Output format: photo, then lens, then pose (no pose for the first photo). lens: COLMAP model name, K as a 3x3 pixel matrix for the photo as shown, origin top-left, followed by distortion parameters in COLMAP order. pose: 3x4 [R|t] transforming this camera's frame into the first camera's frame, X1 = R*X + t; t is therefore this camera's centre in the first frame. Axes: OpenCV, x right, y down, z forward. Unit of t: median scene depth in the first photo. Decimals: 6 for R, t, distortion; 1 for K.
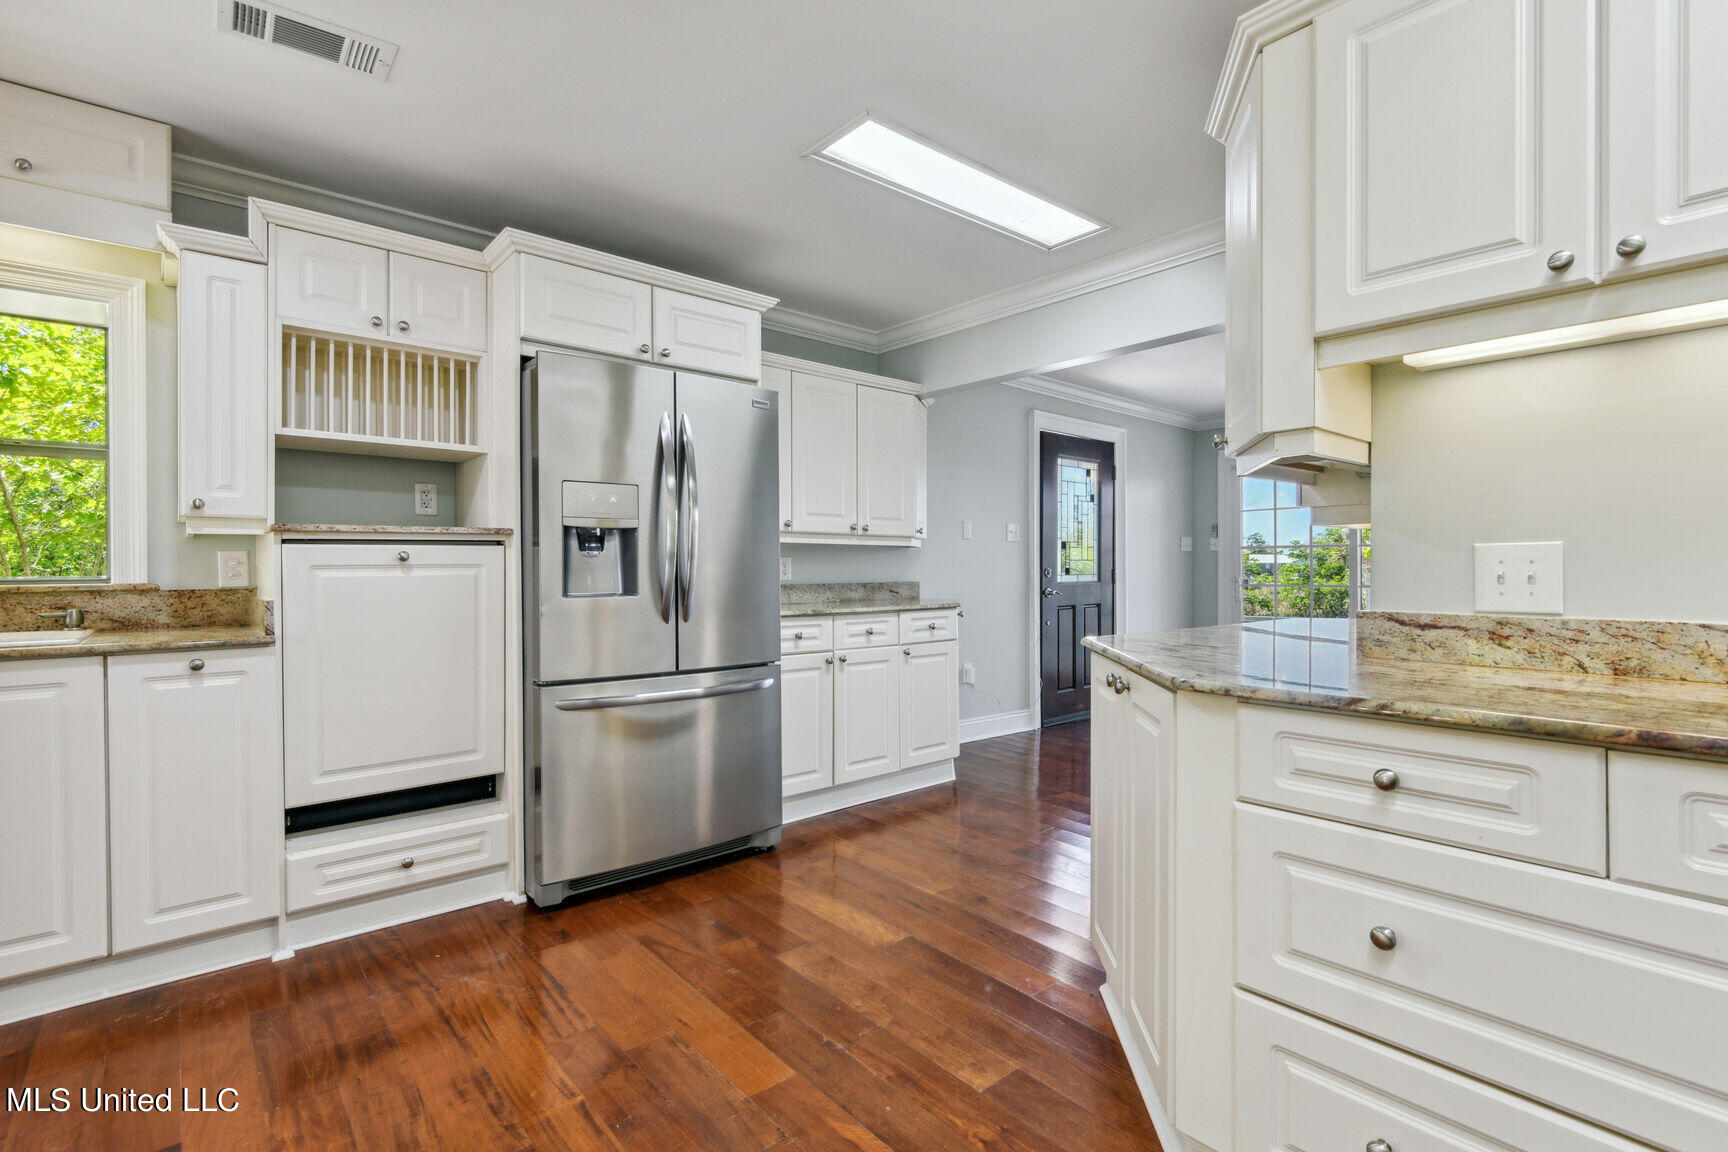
lens RADIAL K [[806.7, 0, 867.5], [0, 806.7, 573.7], [0, 0, 1]] dist [0.004072, -0.001977]
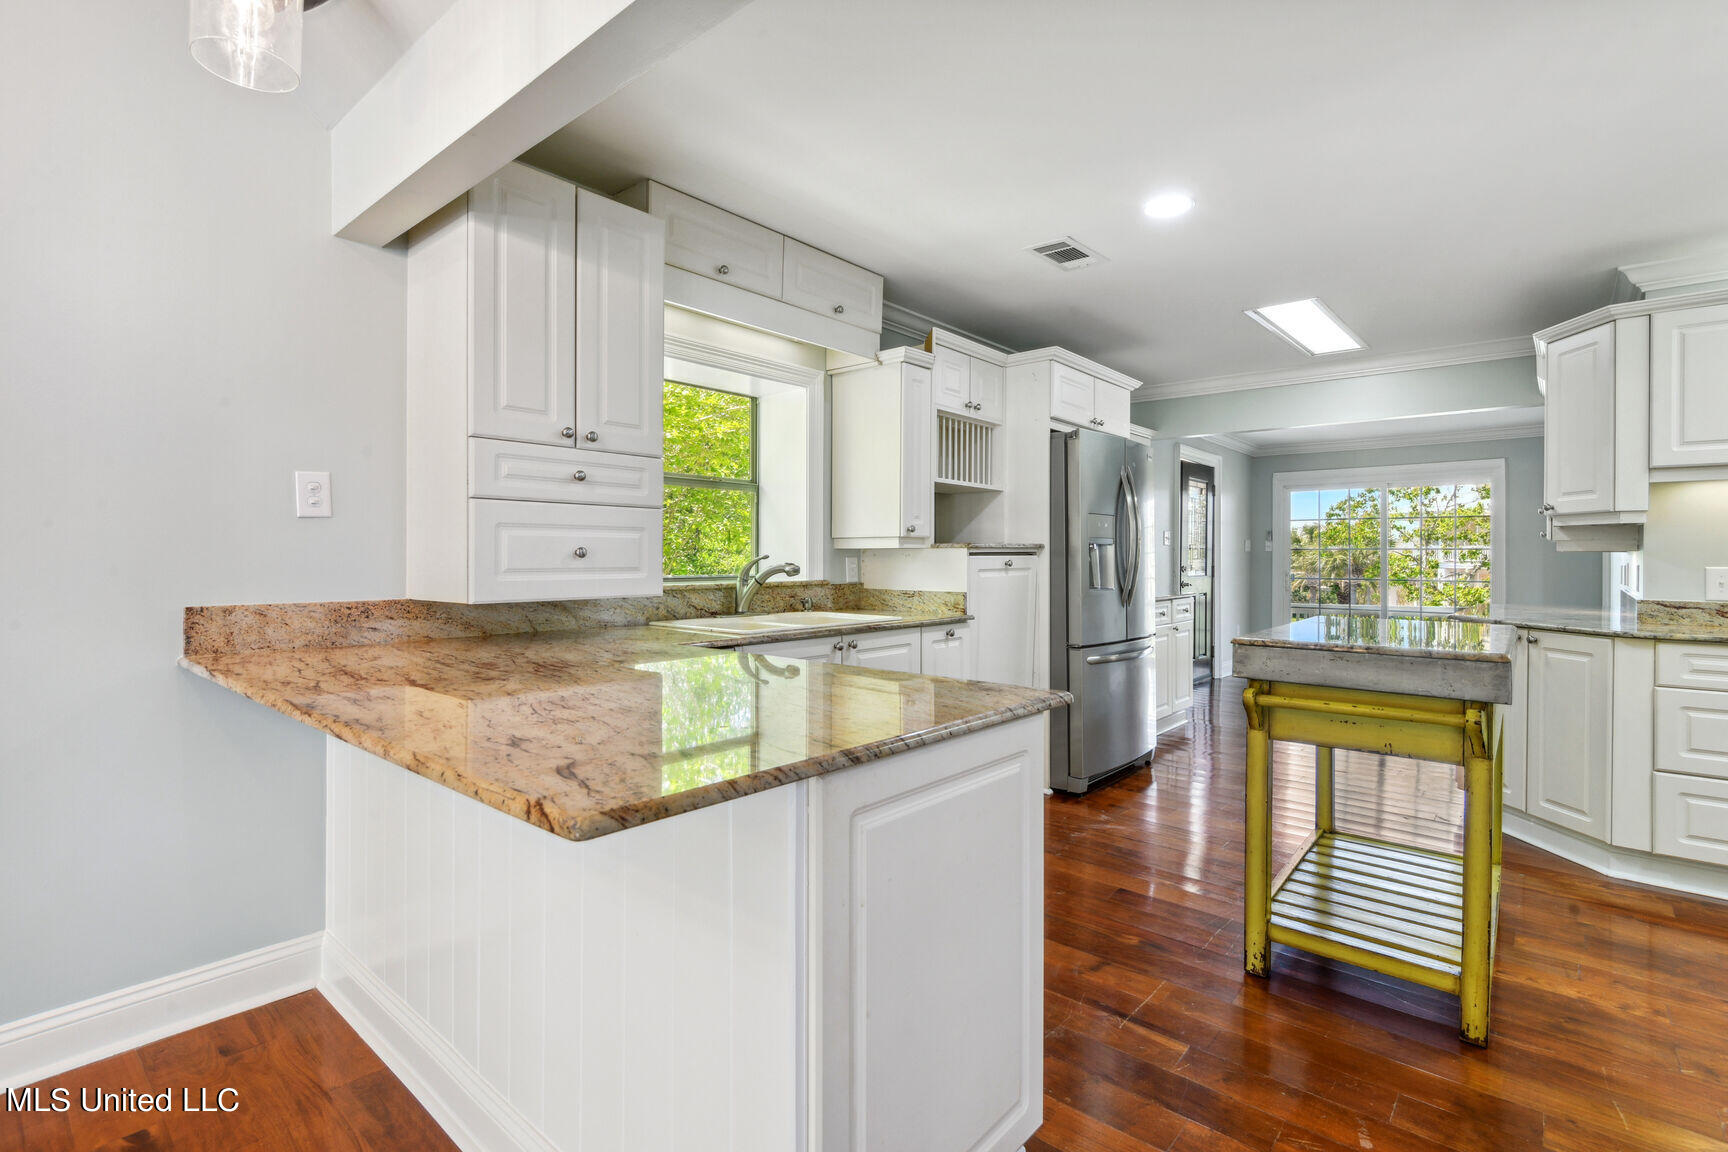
lens RADIAL K [[806.7, 0, 858.5], [0, 806.7, 558.5], [0, 0, 1]] dist [0.004072, -0.001977]
pose [[0.989688, 0.008140, 0.143007, -1.115179], [-0.007909, 0.999966, -0.002180, -0.025241], [-0.143020, 0.001026, 0.989719, -0.483596]]
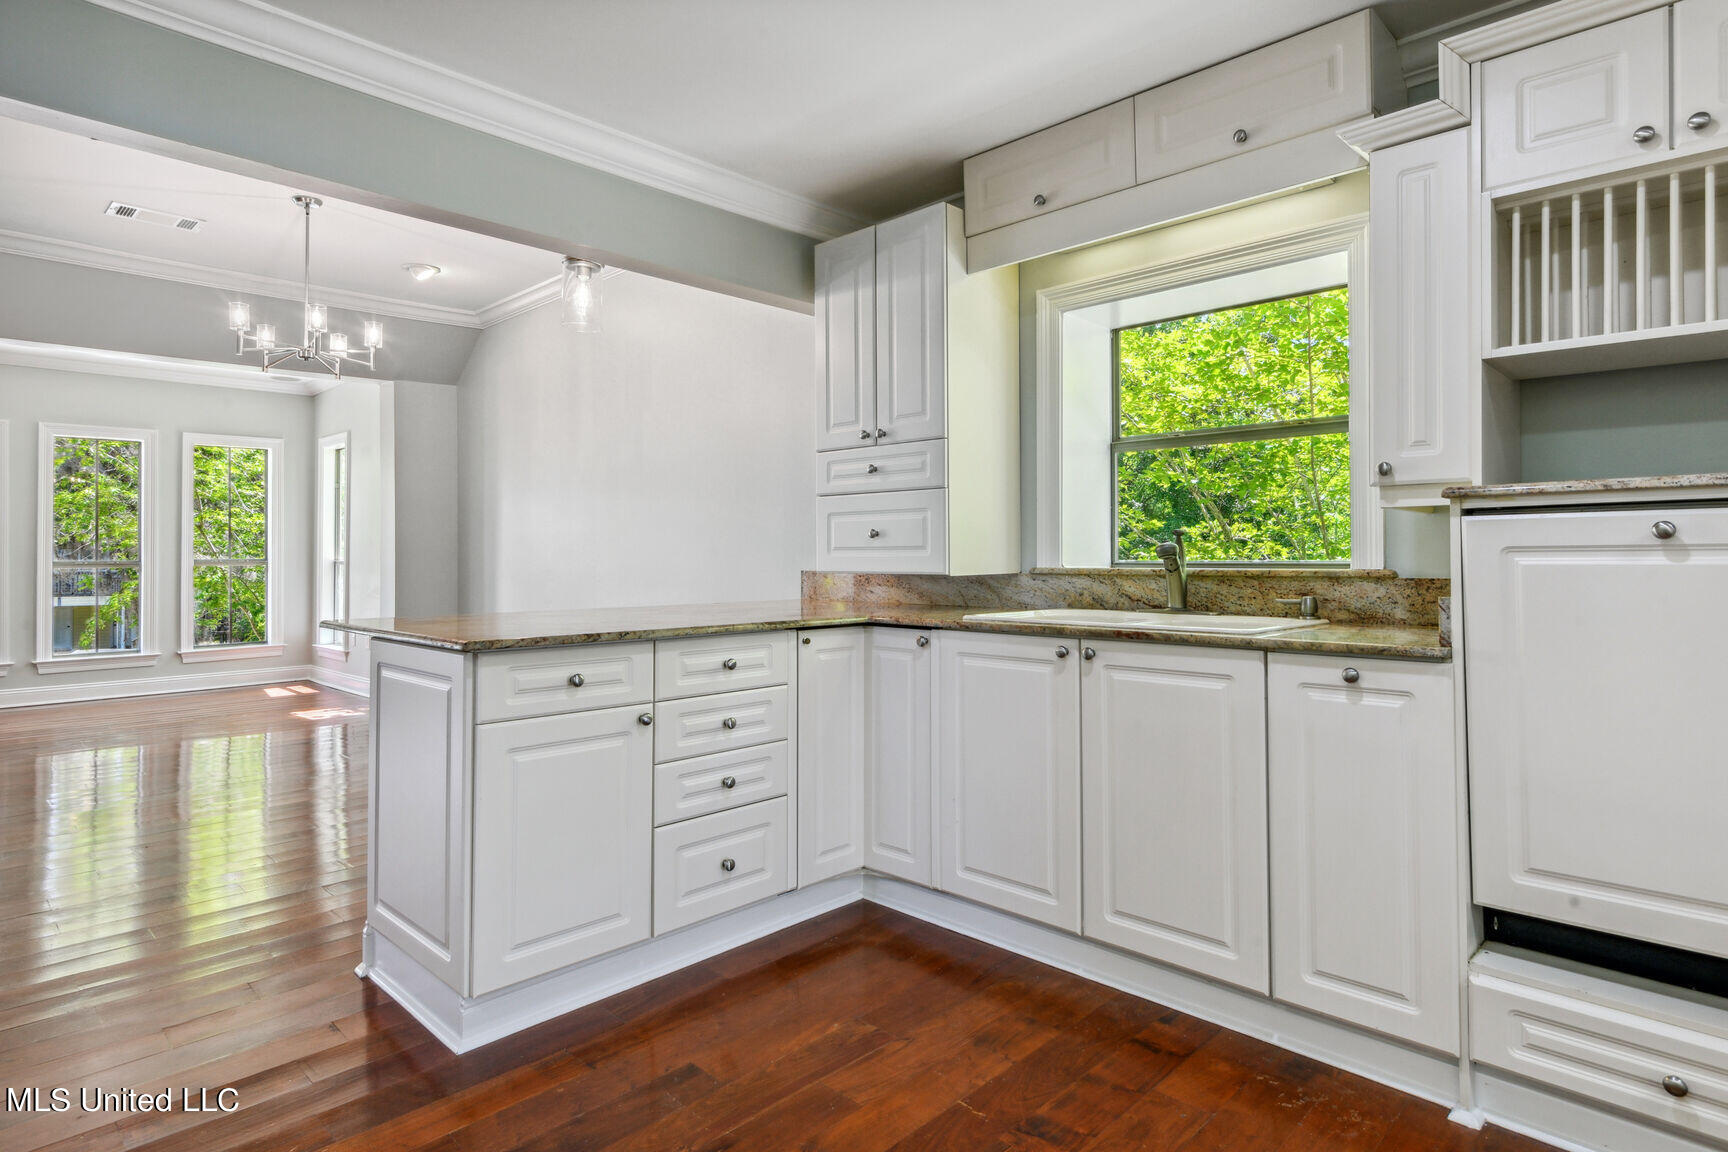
lens RADIAL K [[938.7, 0, 845.5], [0, 938.7, 539.8], [0, 0, 1]] dist [0.008002, -0.001165]
pose [[0.079538, -0.013558, -0.996740, 0.034748], [-0.003102, 0.999899, -0.013849, -0.003598], [0.996827, 0.004193, 0.079488, 0.394886]]
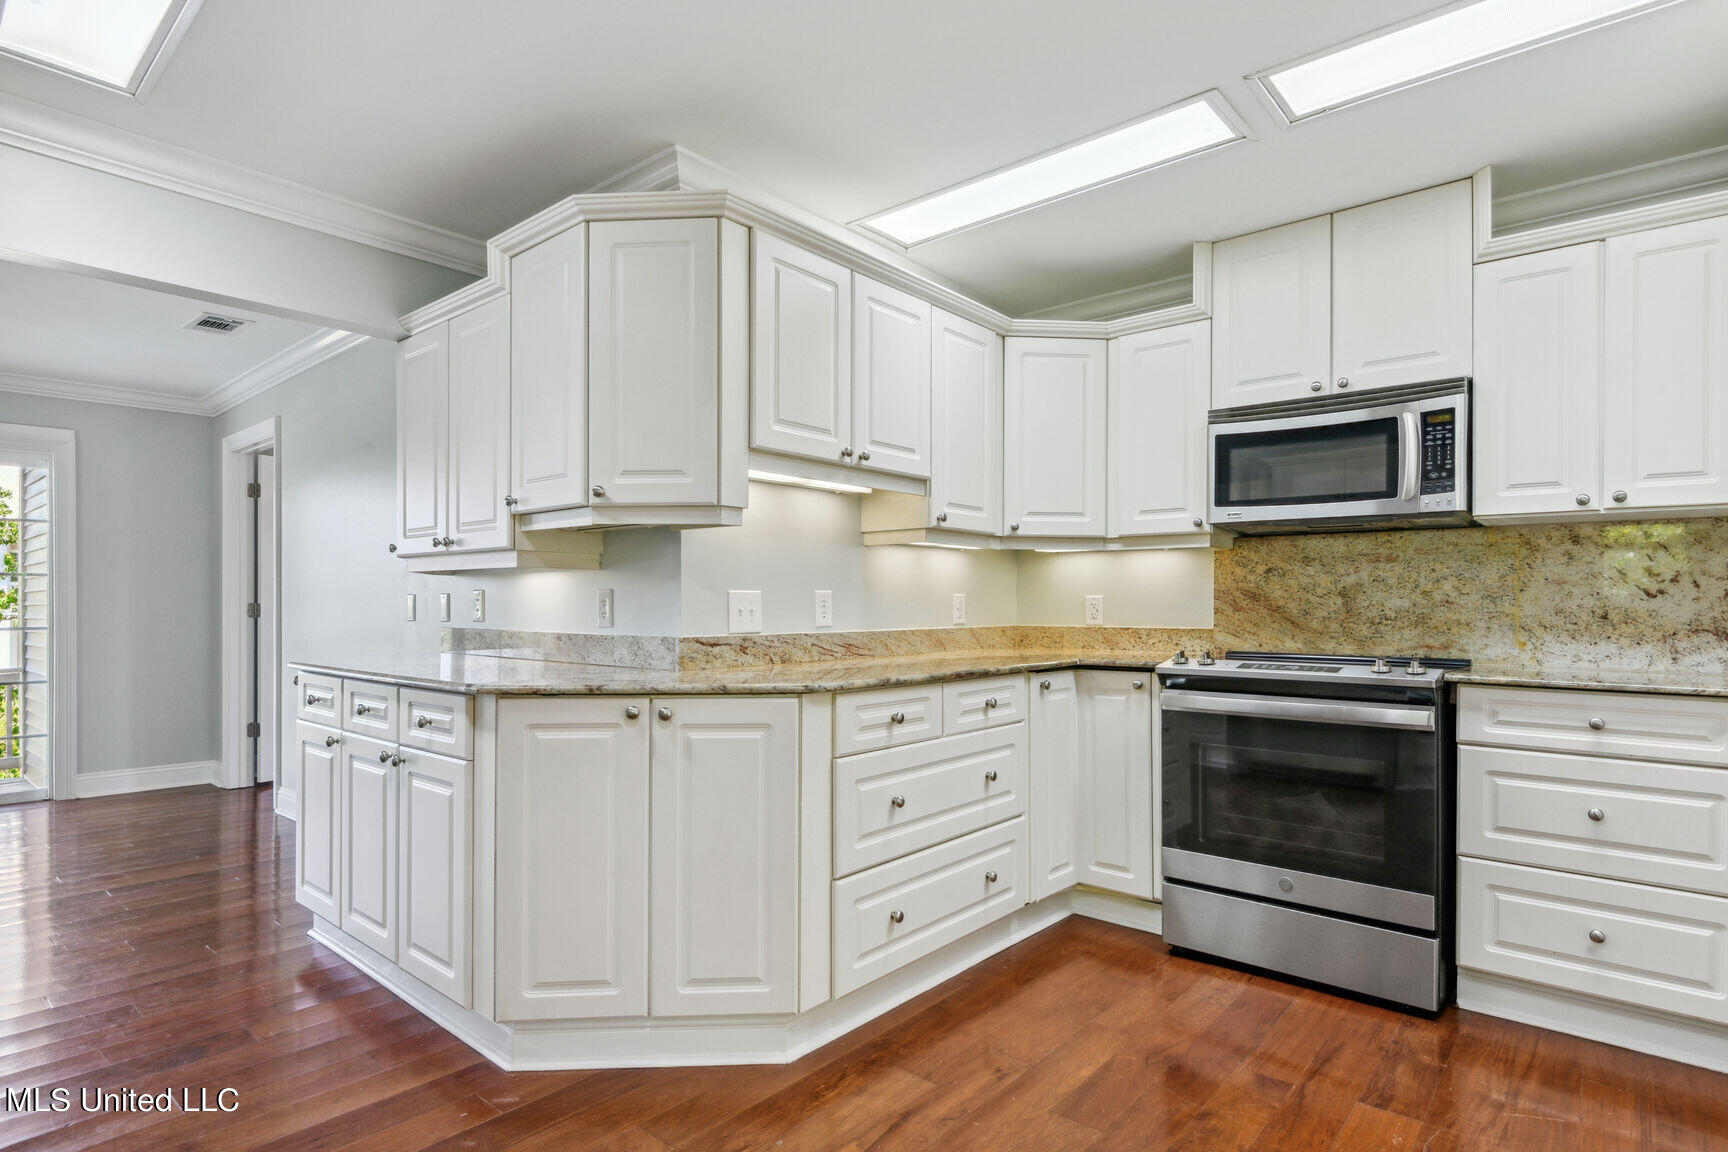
lens RADIAL K [[898.6, 0, 873.9], [0, 898.6, 600.9], [0, 0, 1]] dist [0.000736, -0.000485]
pose [[-0.154349, 0.003811, 0.988009, -0.684559], [0.003149, 0.999989, -0.003365, -0.006589], [-0.988011, 0.002592, -0.154359, 0.658626]]
